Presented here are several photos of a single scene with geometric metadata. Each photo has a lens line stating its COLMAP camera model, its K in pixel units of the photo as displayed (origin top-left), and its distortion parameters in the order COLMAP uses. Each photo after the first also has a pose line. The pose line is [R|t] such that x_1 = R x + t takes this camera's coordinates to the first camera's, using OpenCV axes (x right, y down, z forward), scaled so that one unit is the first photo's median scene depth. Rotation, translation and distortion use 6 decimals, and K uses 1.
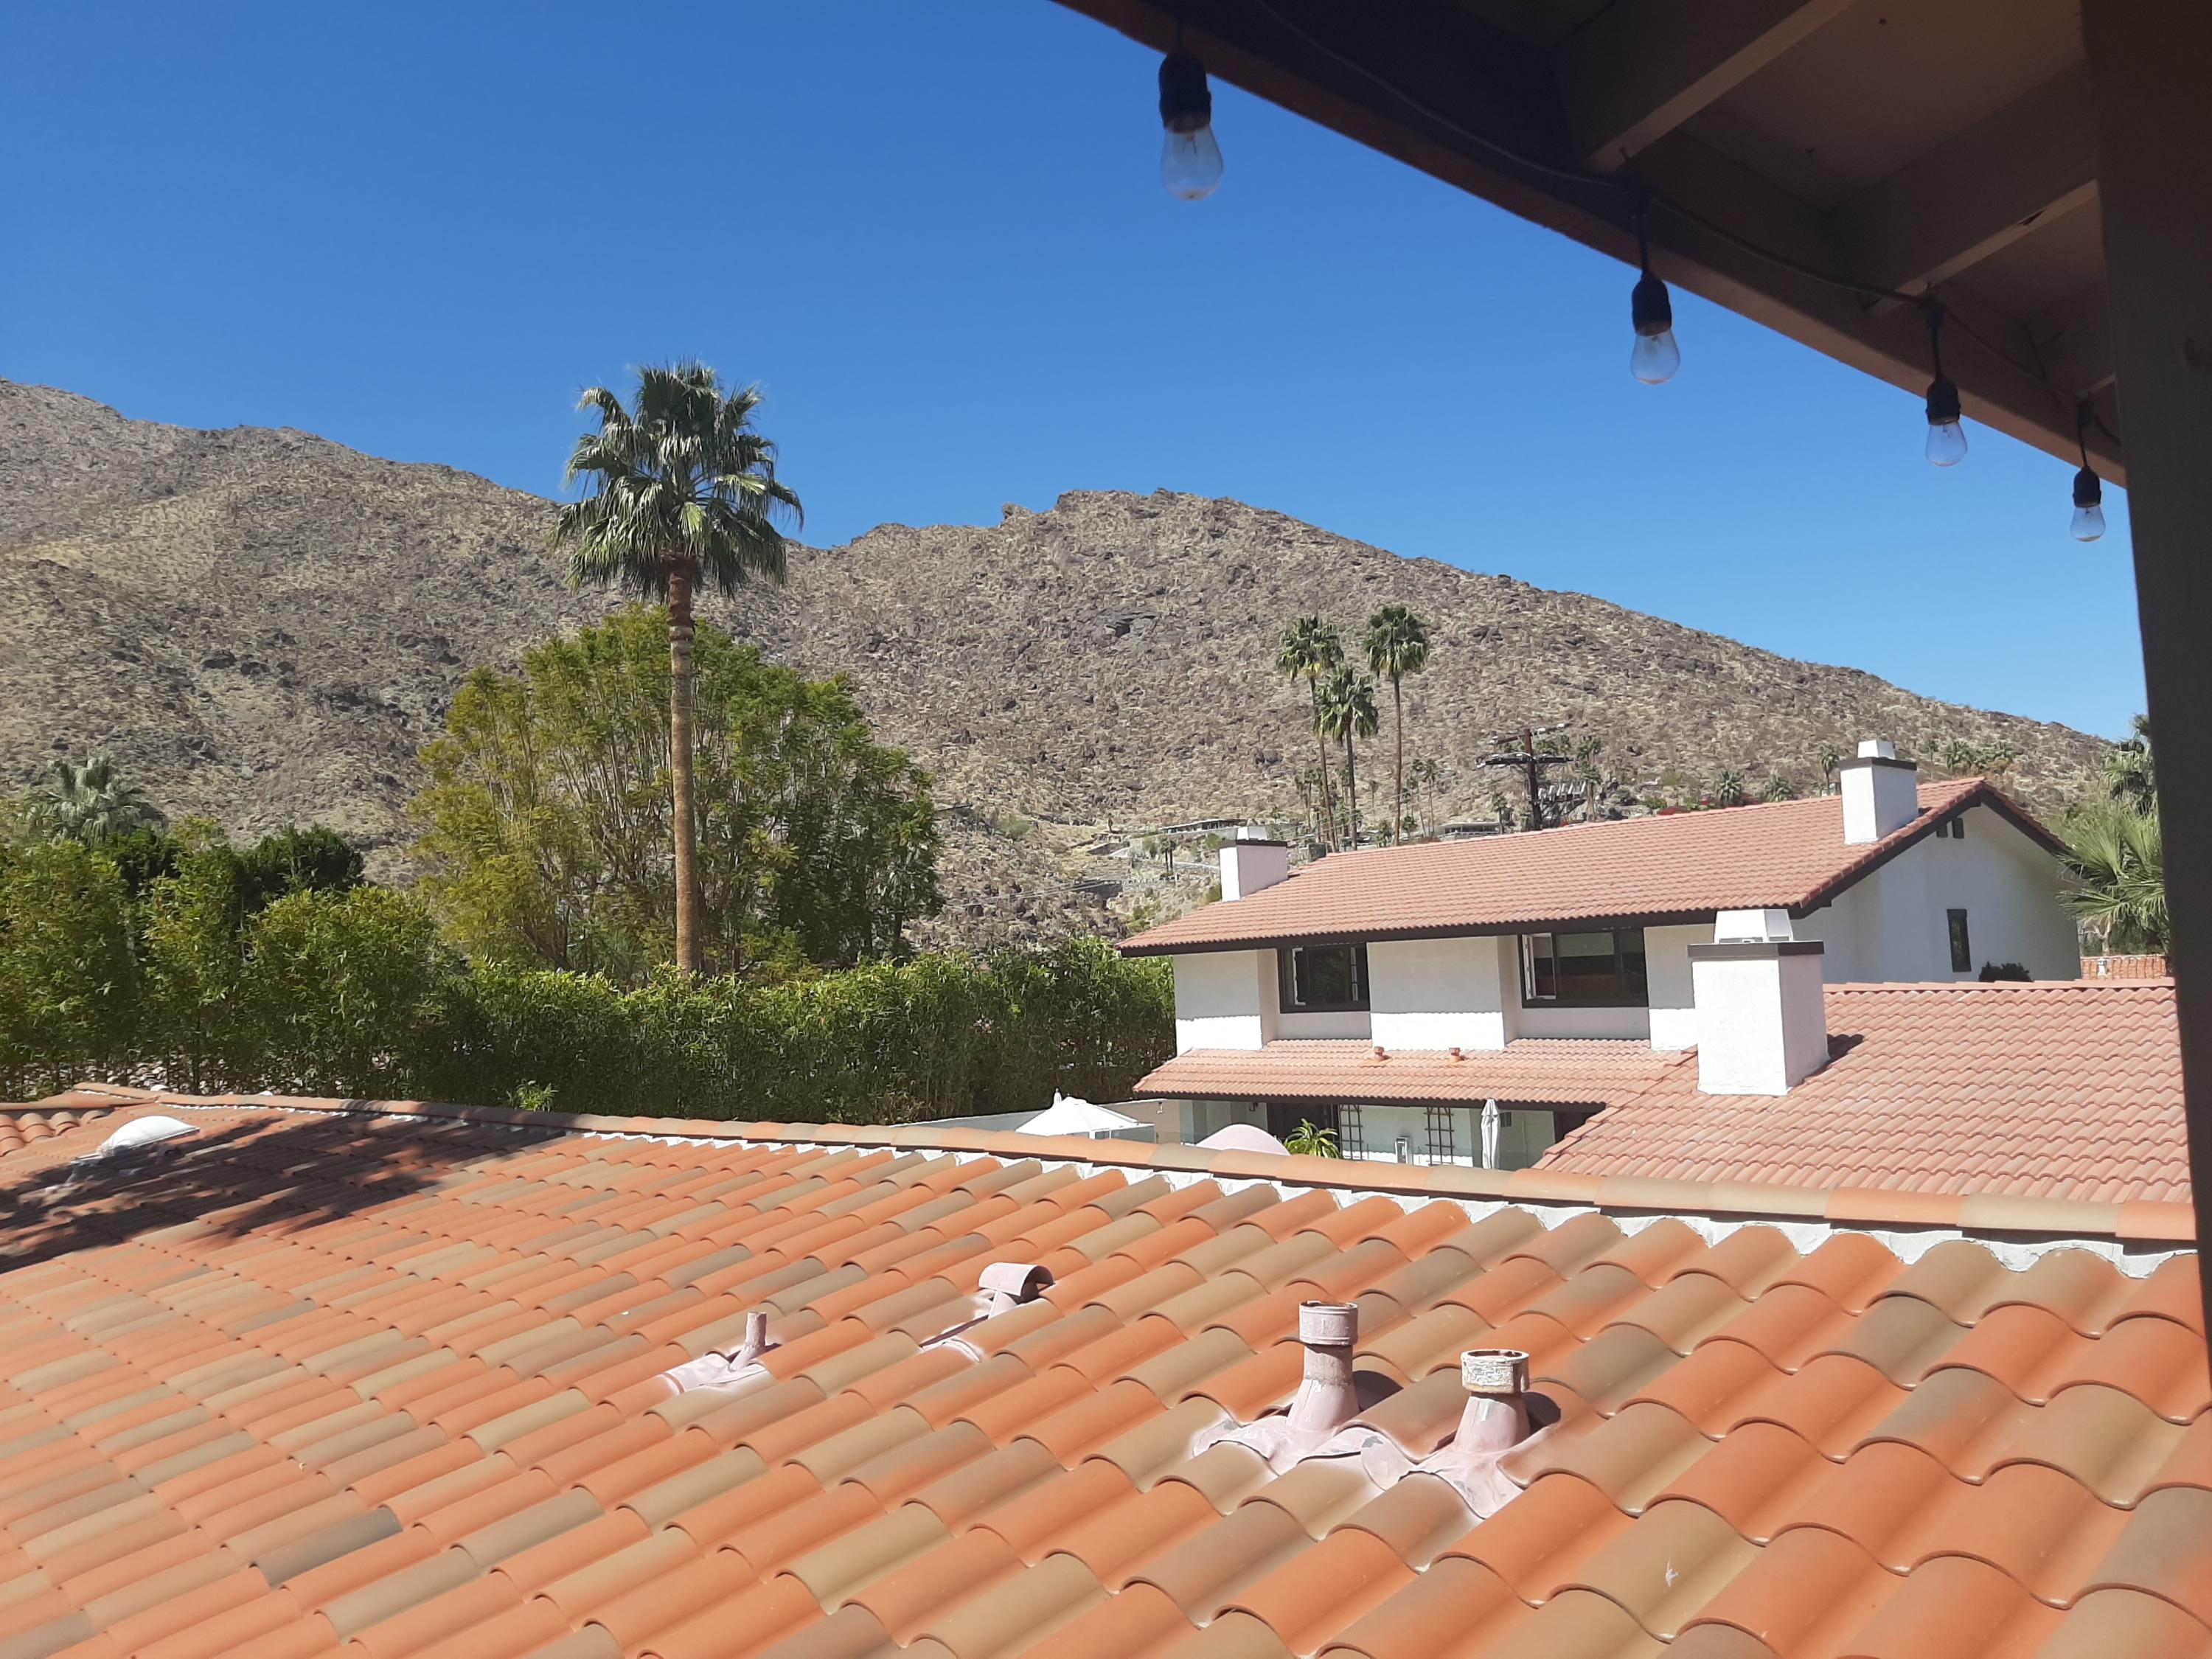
lens RADIAL K [[1672.9, 0, 1192.4], [0, 1672.9, 863.1], [0, 0, 1]] dist [0.067927, -0.125450]
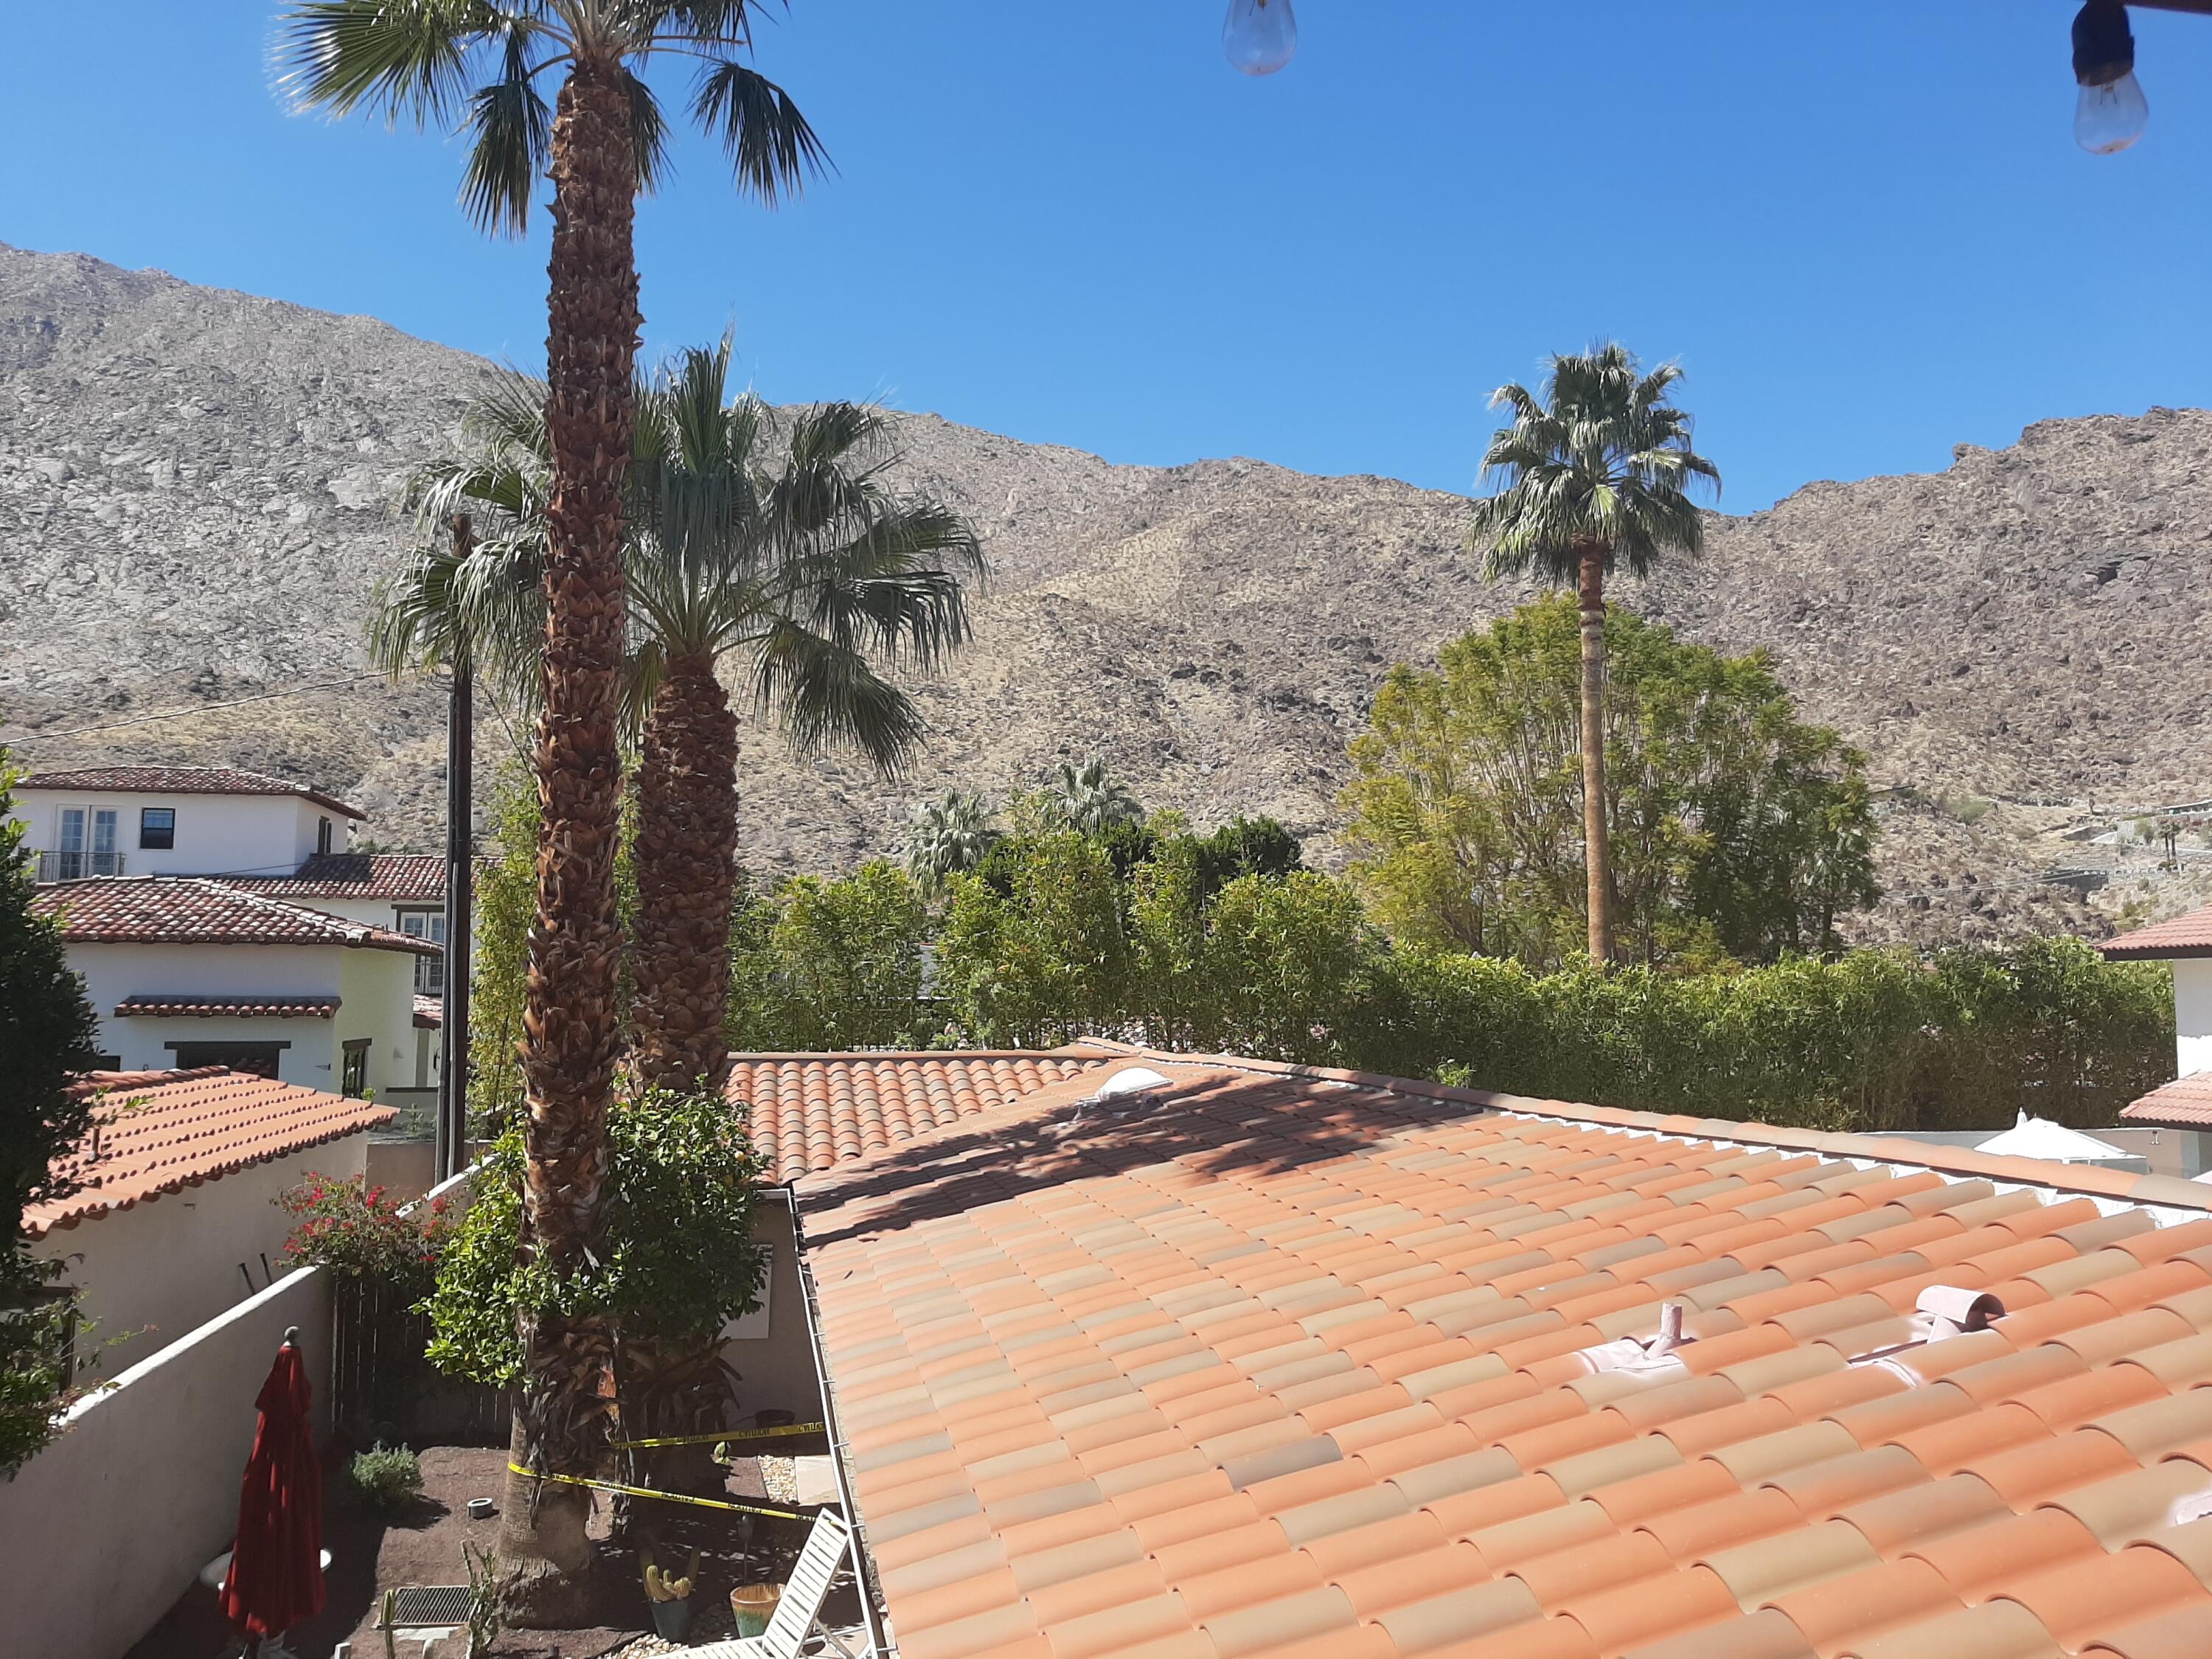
lens RADIAL K [[1722.7, 0, 1093.6], [0, 1722.7, 817.8], [0, 0, 1]] dist [0.094728, -0.181638]
pose [[0.838978, -0.009822, -0.544076, 0.006371], [-0.000597, 0.999820, -0.018969, 0.000570], [0.544165, 0.016240, 0.838821, -0.019346]]
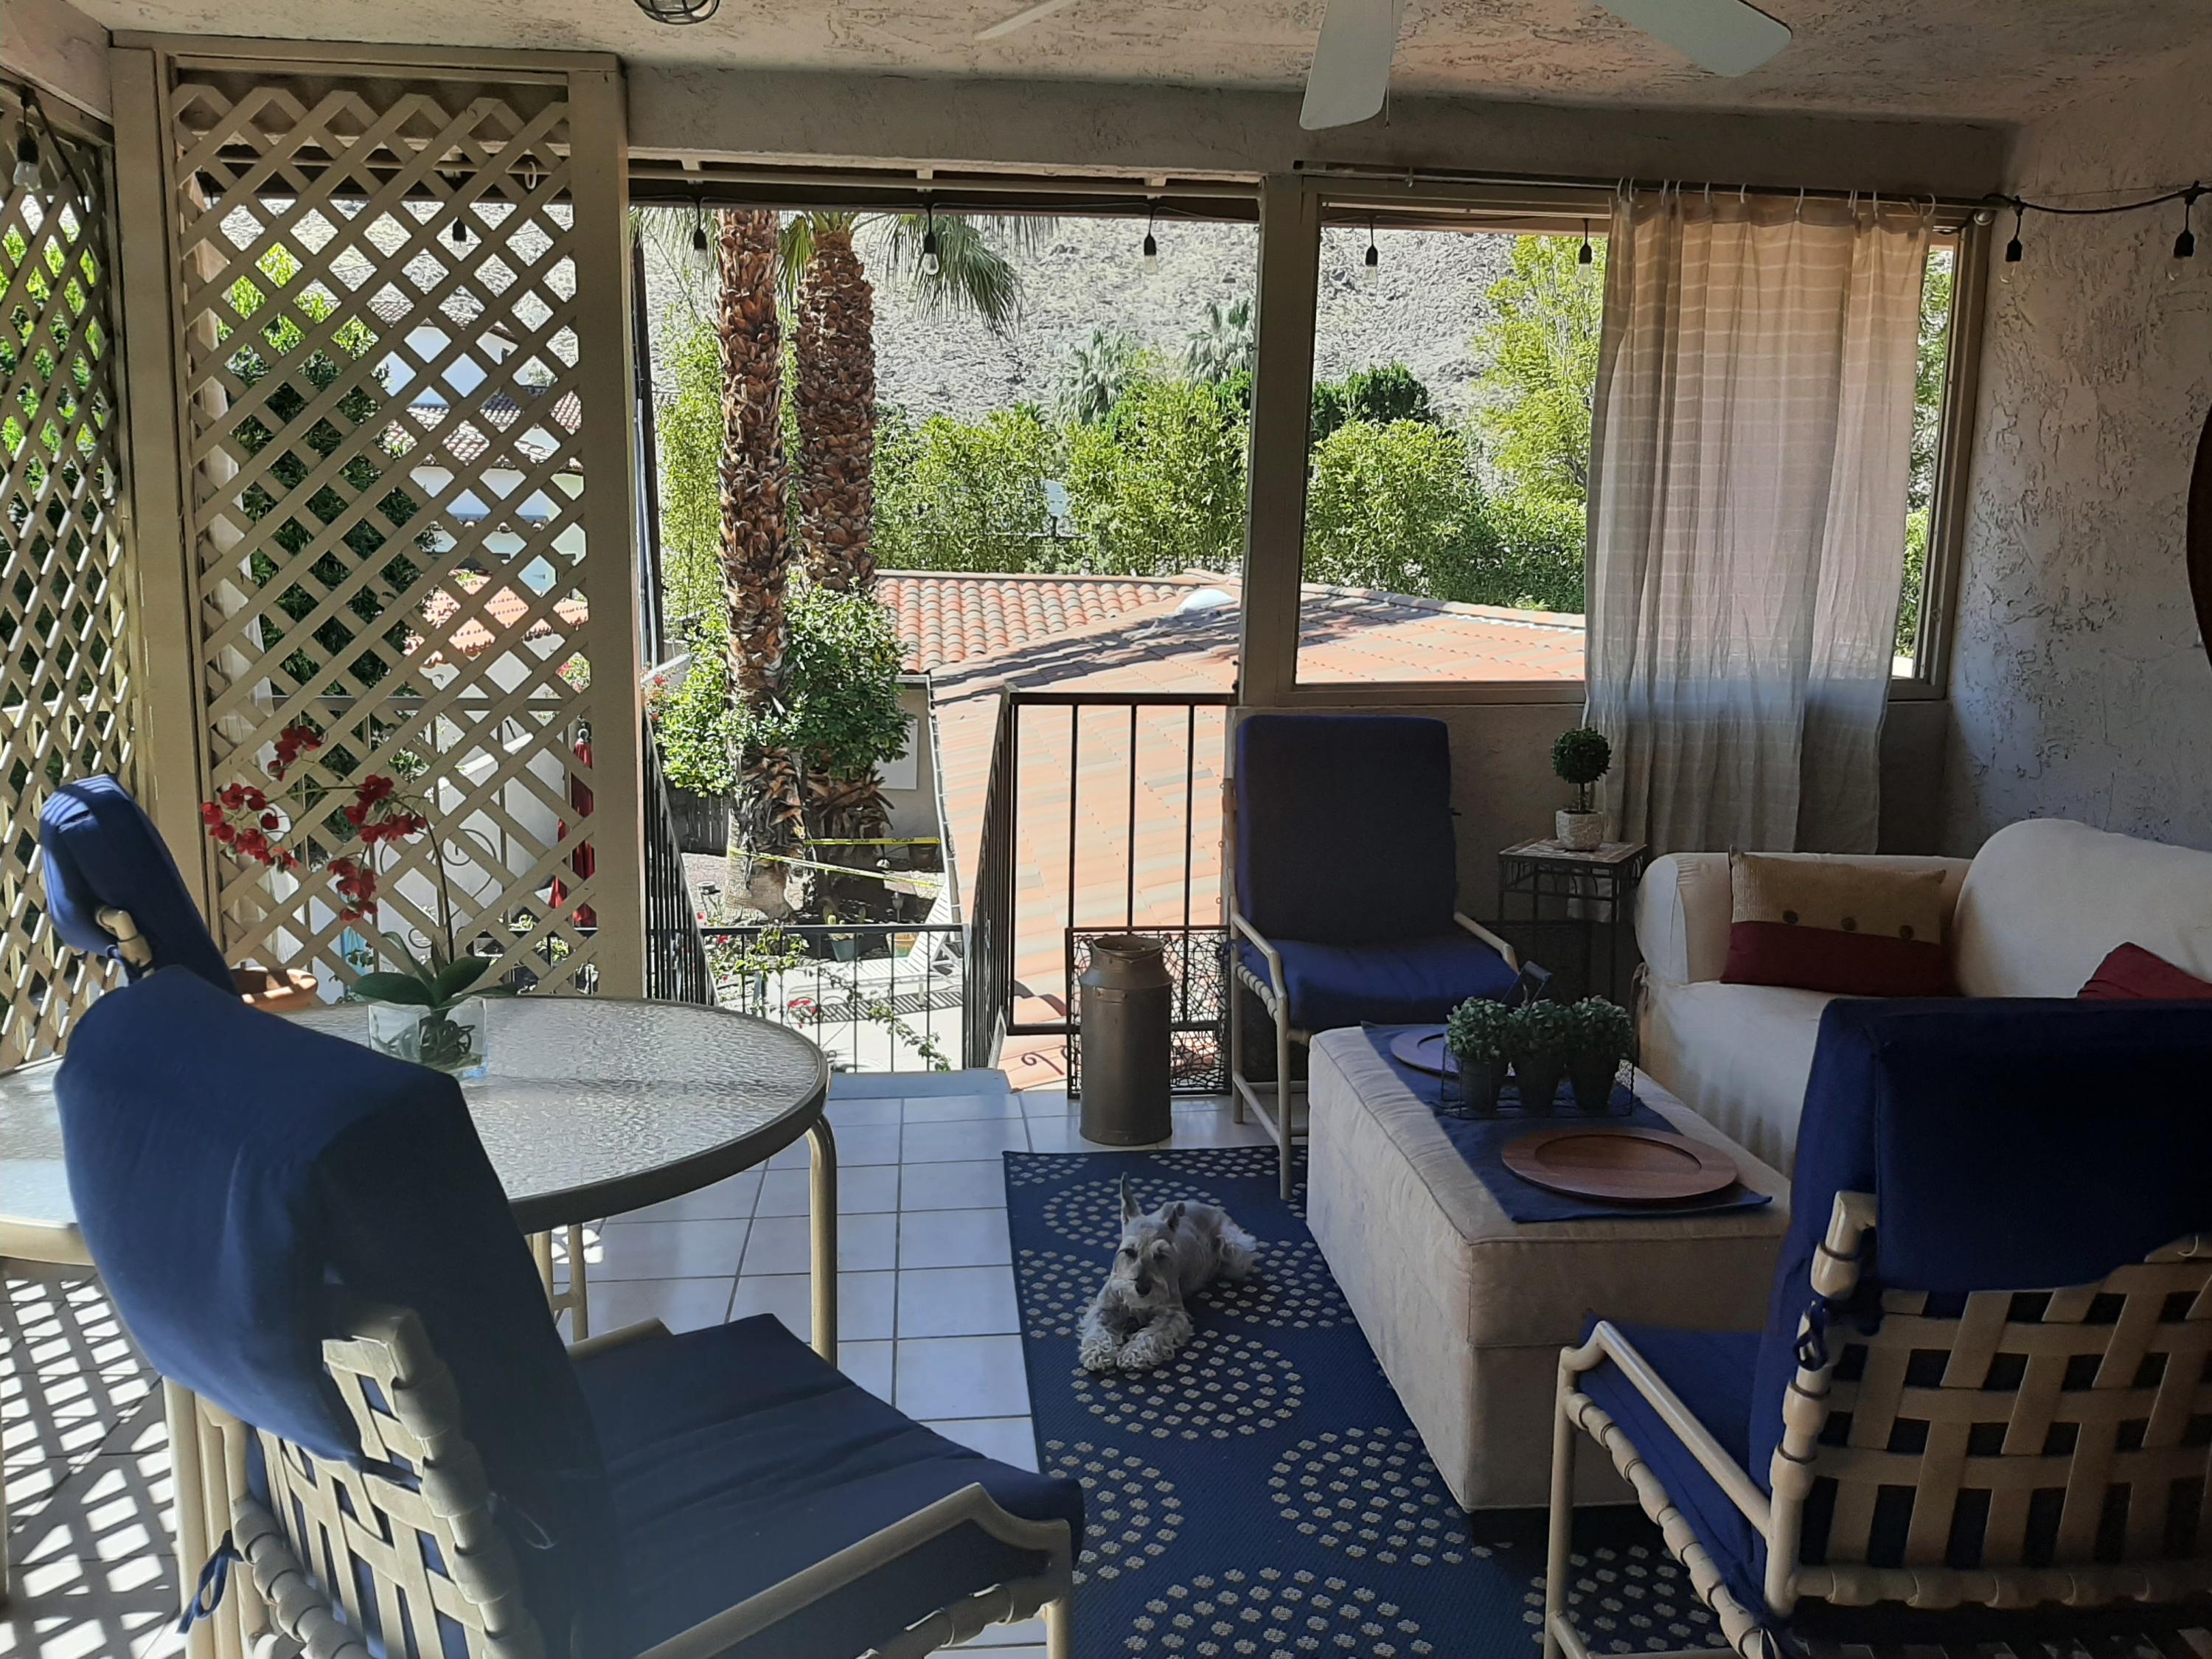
lens RADIAL K [[1697.2, 0, 1141.2], [0, 1697.2, 822.3], [0, 0, 1]] dist [0.100057, -0.170340]
pose [[0.802389, 0.159350, -0.575134, 0.241054], [-0.015759, 0.969016, 0.246495, -0.013296], [0.596593, -0.188722, 0.780039, -0.234581]]
